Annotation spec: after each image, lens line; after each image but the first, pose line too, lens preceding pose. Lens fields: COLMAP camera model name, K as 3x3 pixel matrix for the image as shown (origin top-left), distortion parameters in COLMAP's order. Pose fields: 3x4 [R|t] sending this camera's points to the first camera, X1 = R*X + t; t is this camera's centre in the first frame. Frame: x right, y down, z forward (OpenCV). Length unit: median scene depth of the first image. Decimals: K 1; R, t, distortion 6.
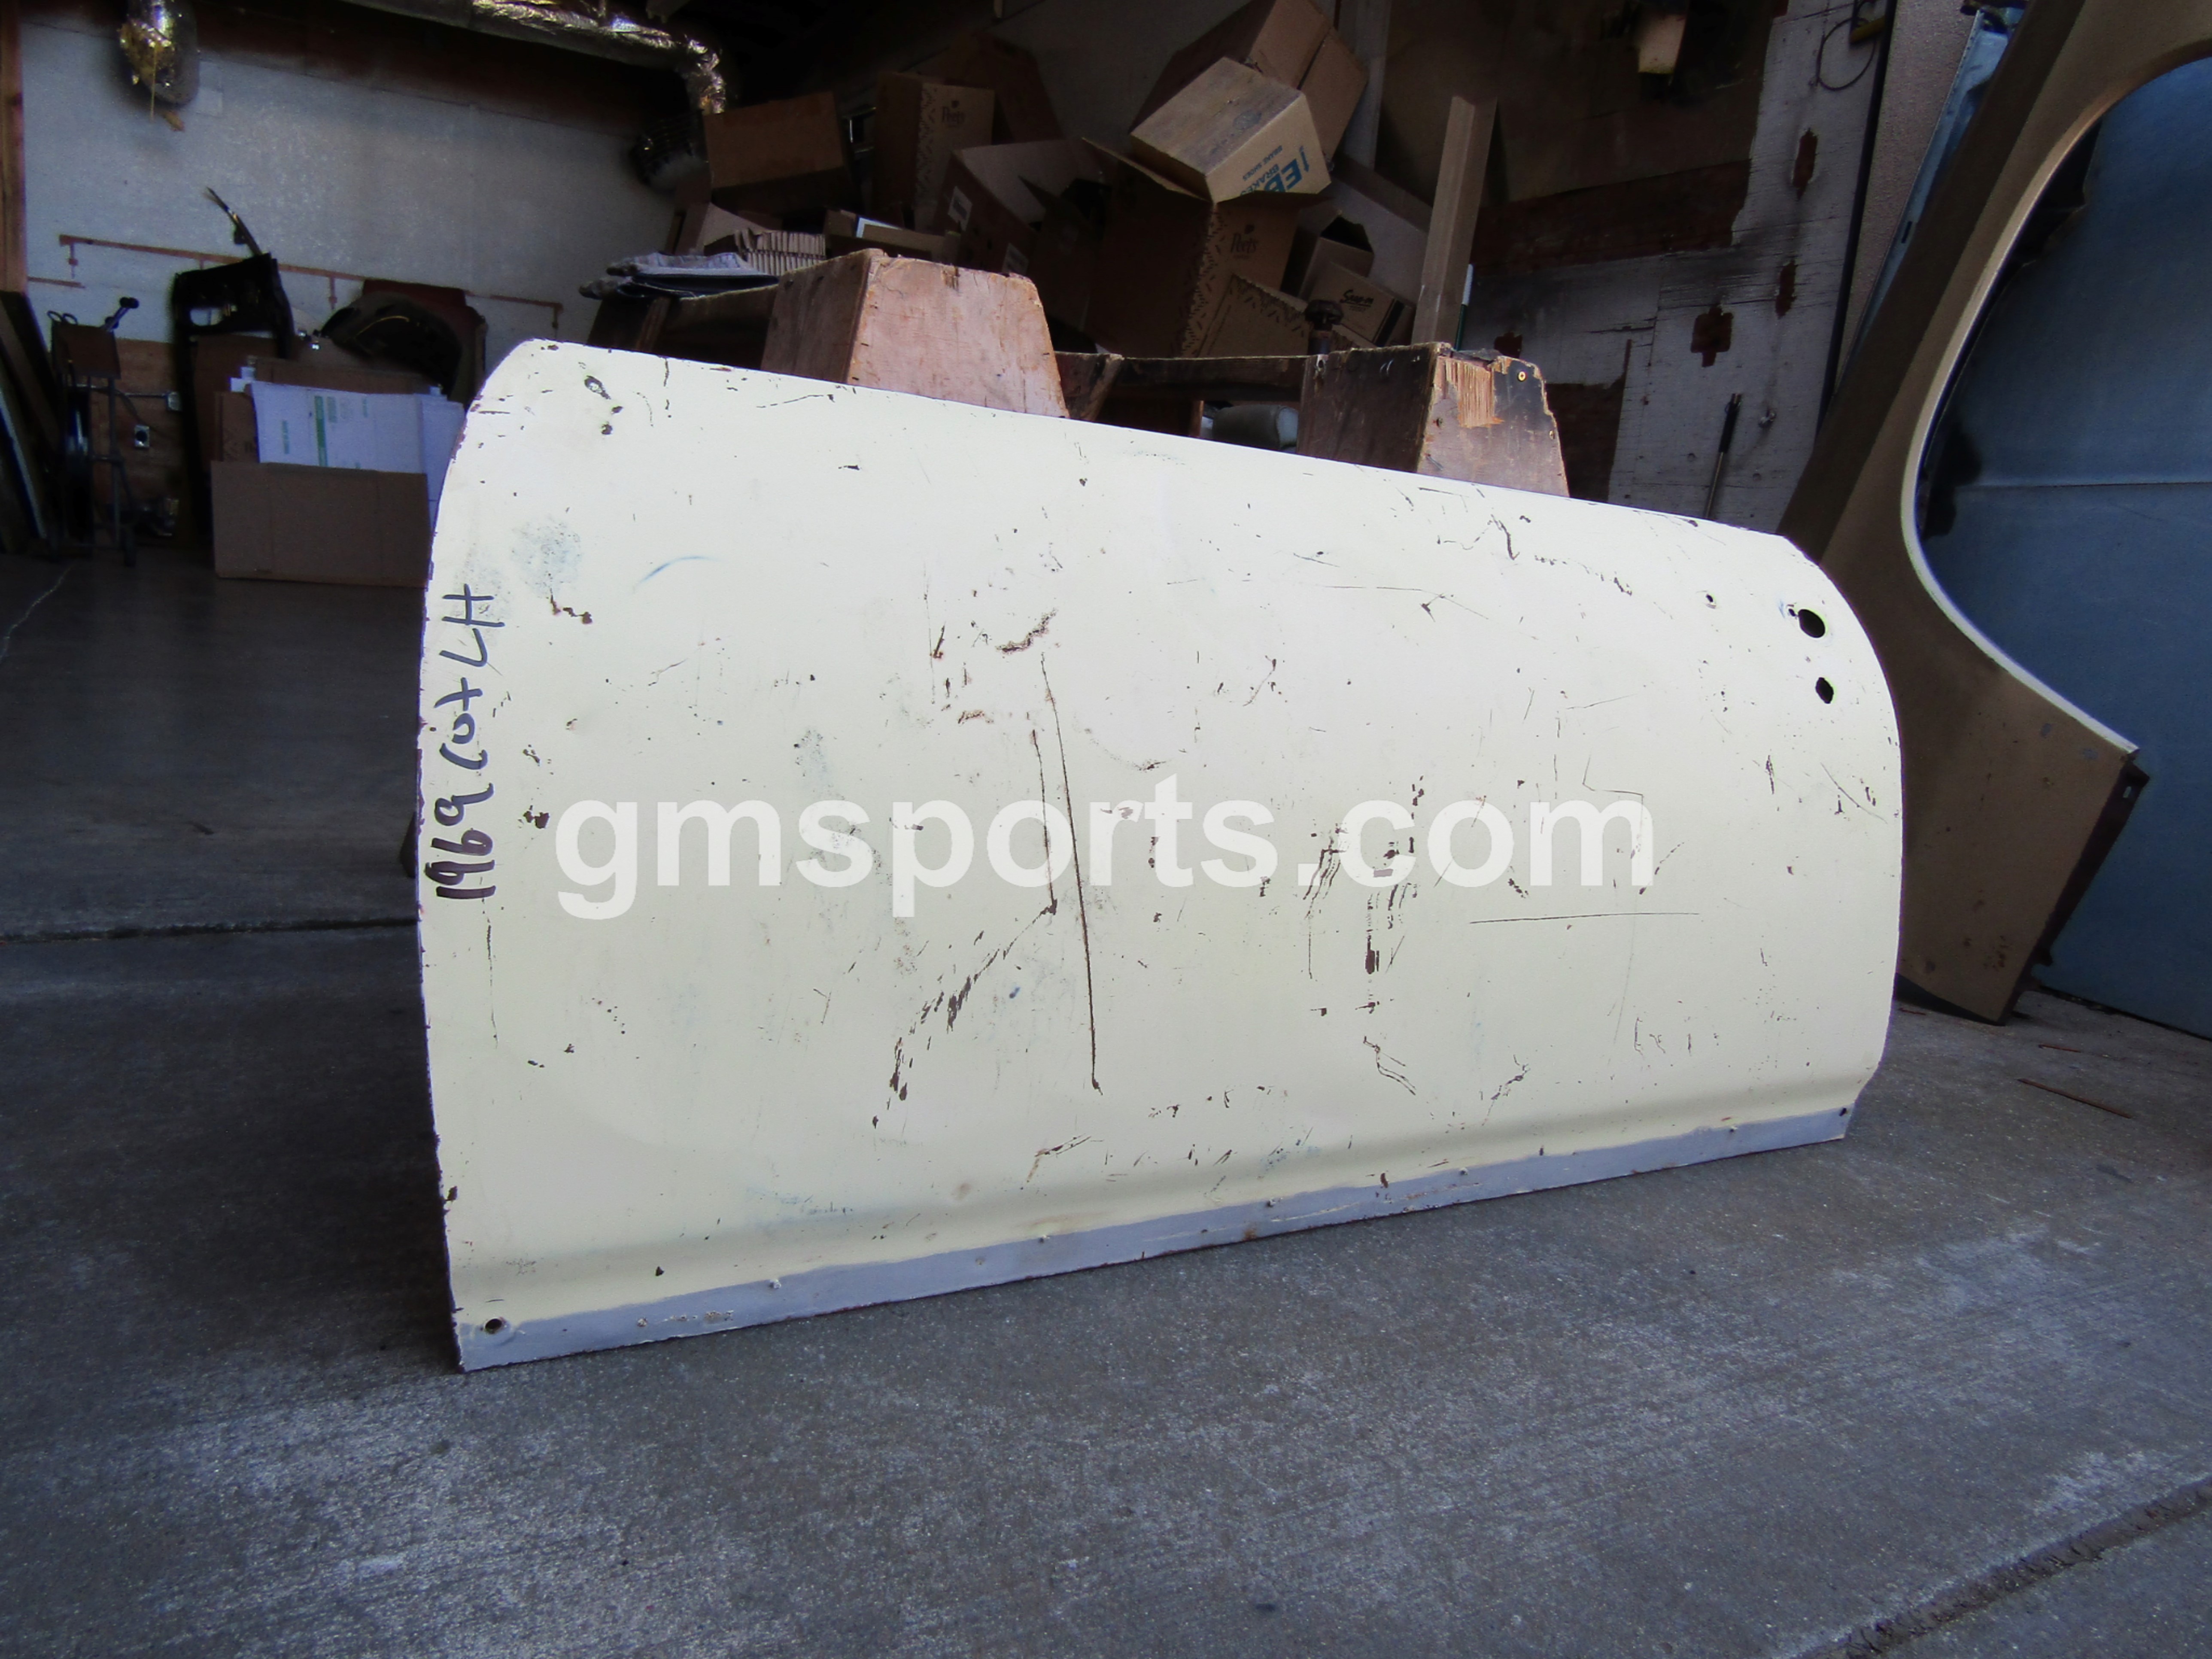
lens RADIAL K [[1568.1, 0, 1098.0], [0, 1568.1, 830.6], [0, 0, 1]] dist [-0.019127, 0.008190]
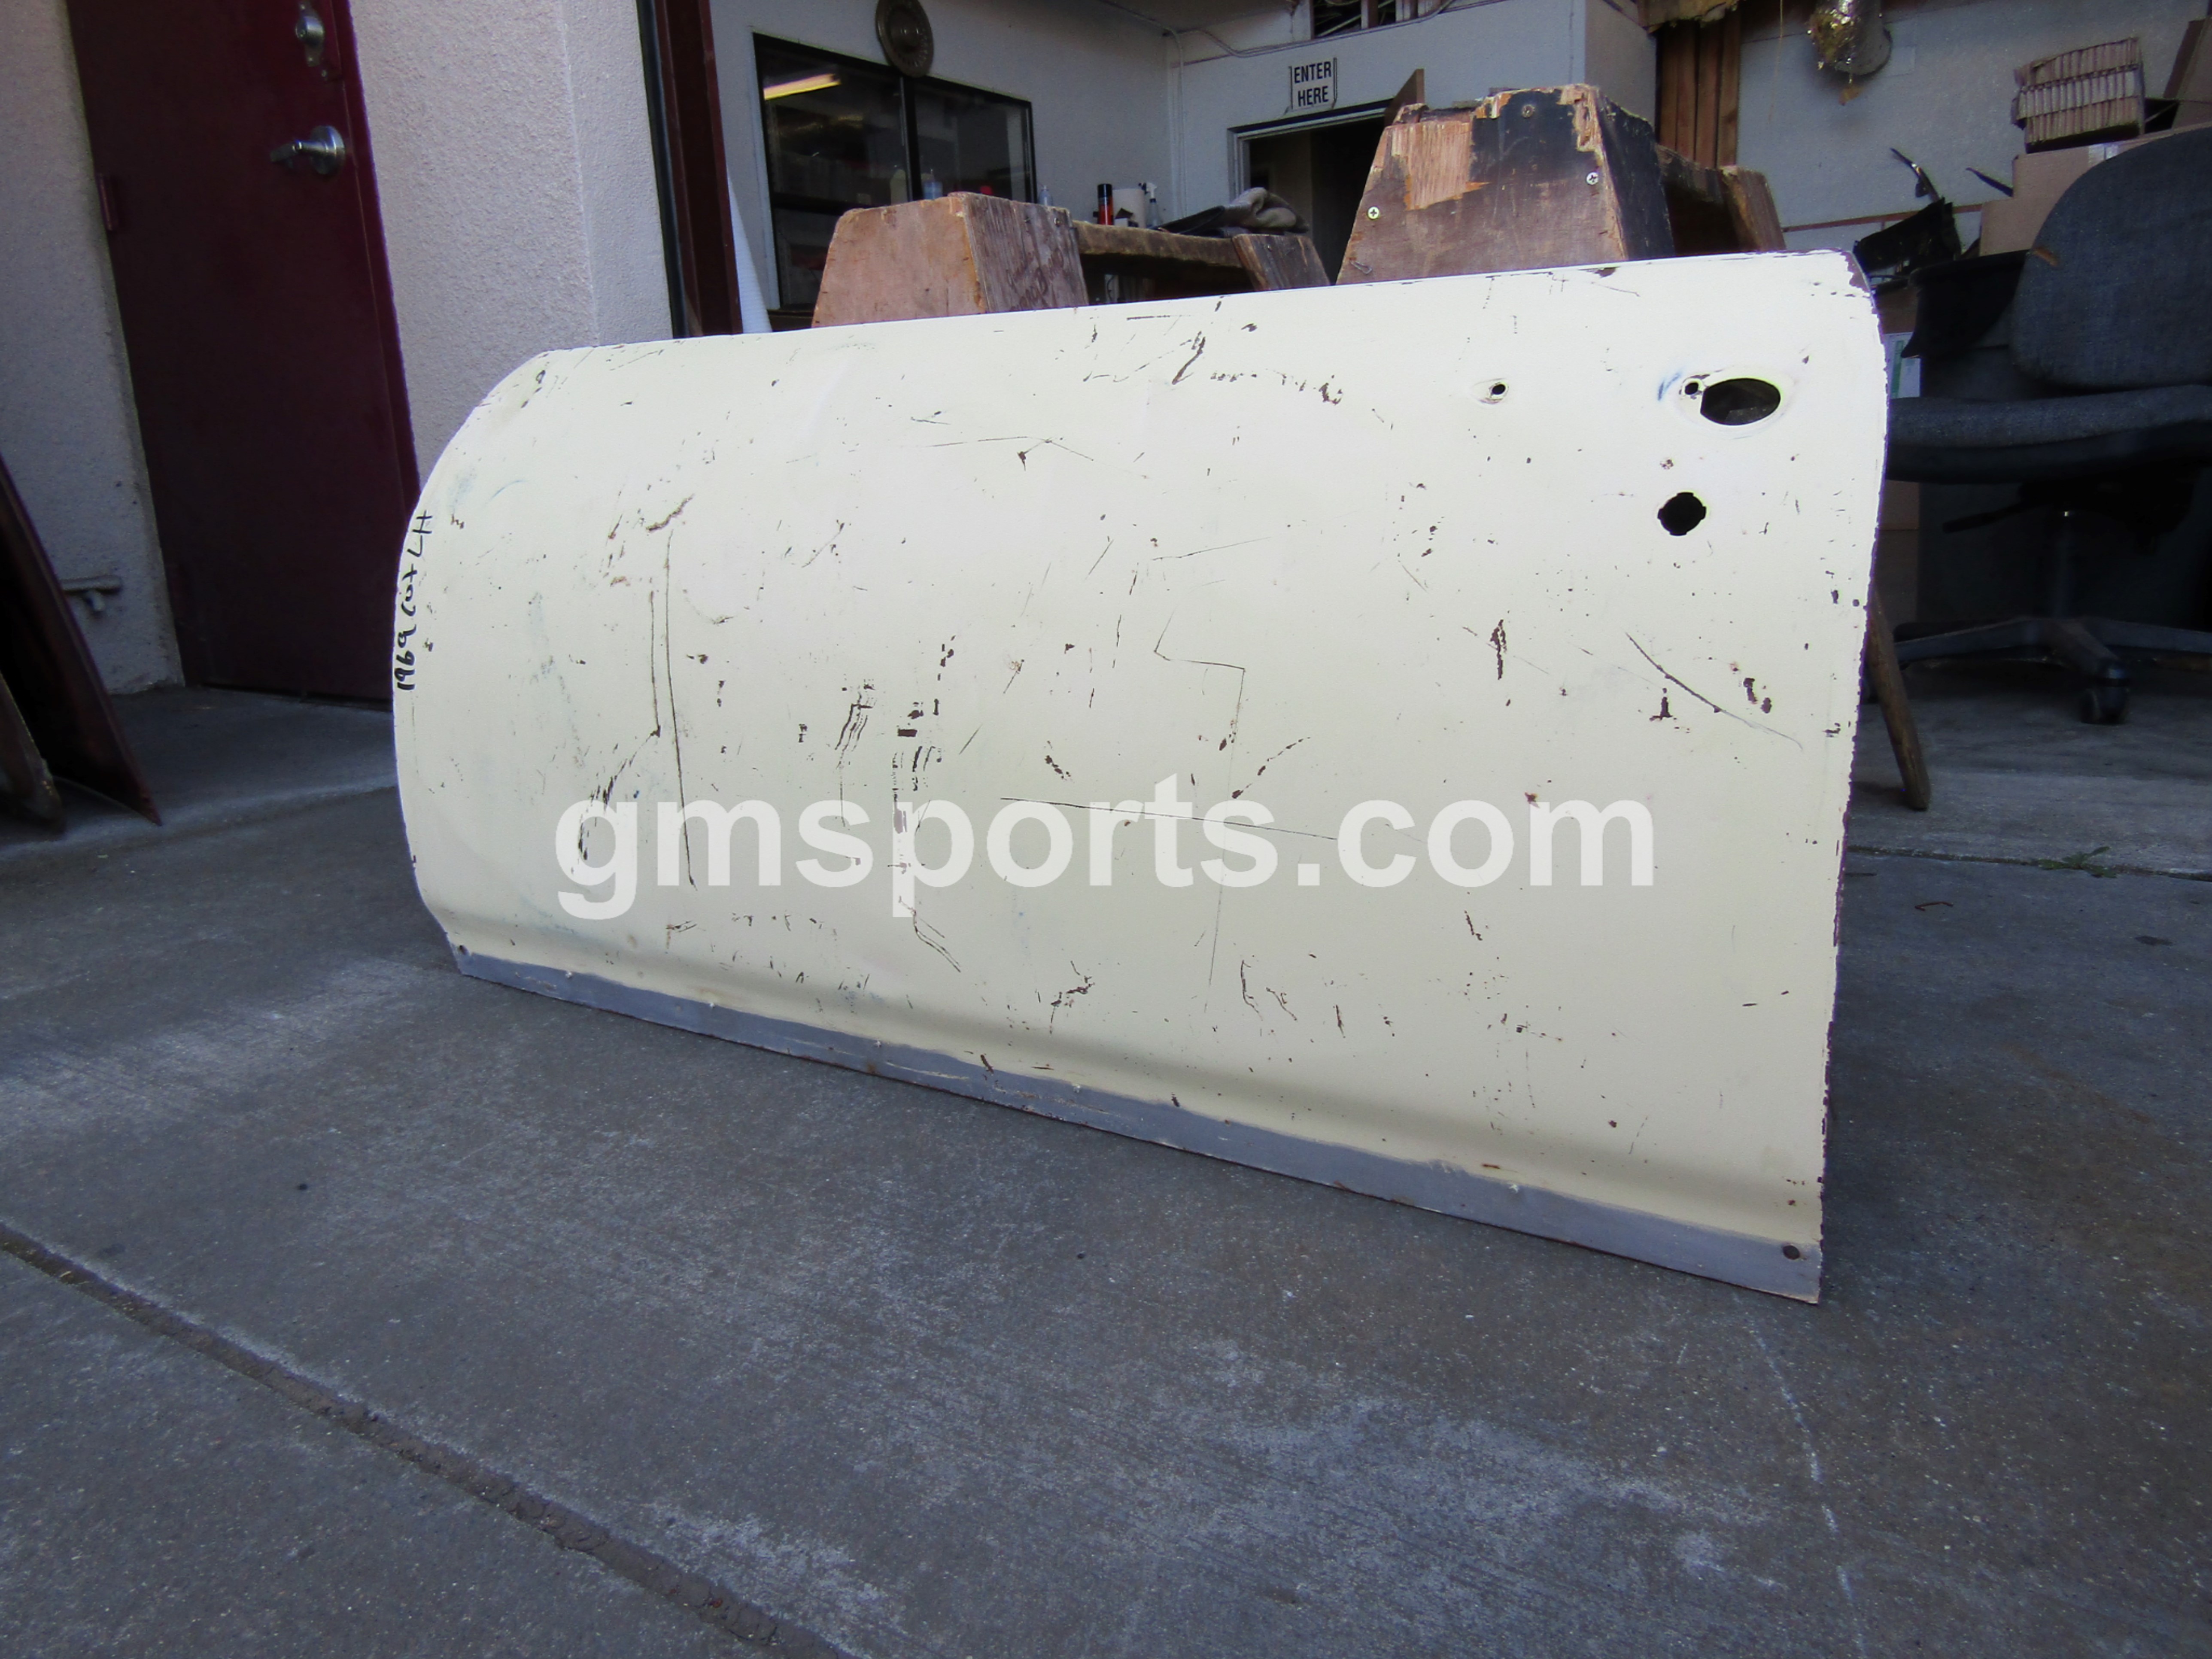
lens RADIAL K [[1578.4, 0, 1111.9], [0, 1578.4, 832.1], [0, 0, 1]] dist [-0.005037, -0.006975]
pose [[0.449345, 0.101294, -0.887597, 1.284531], [-0.082203, 0.994024, 0.071825, 0.008050], [0.889568, 0.040689, 0.454987, 0.753337]]
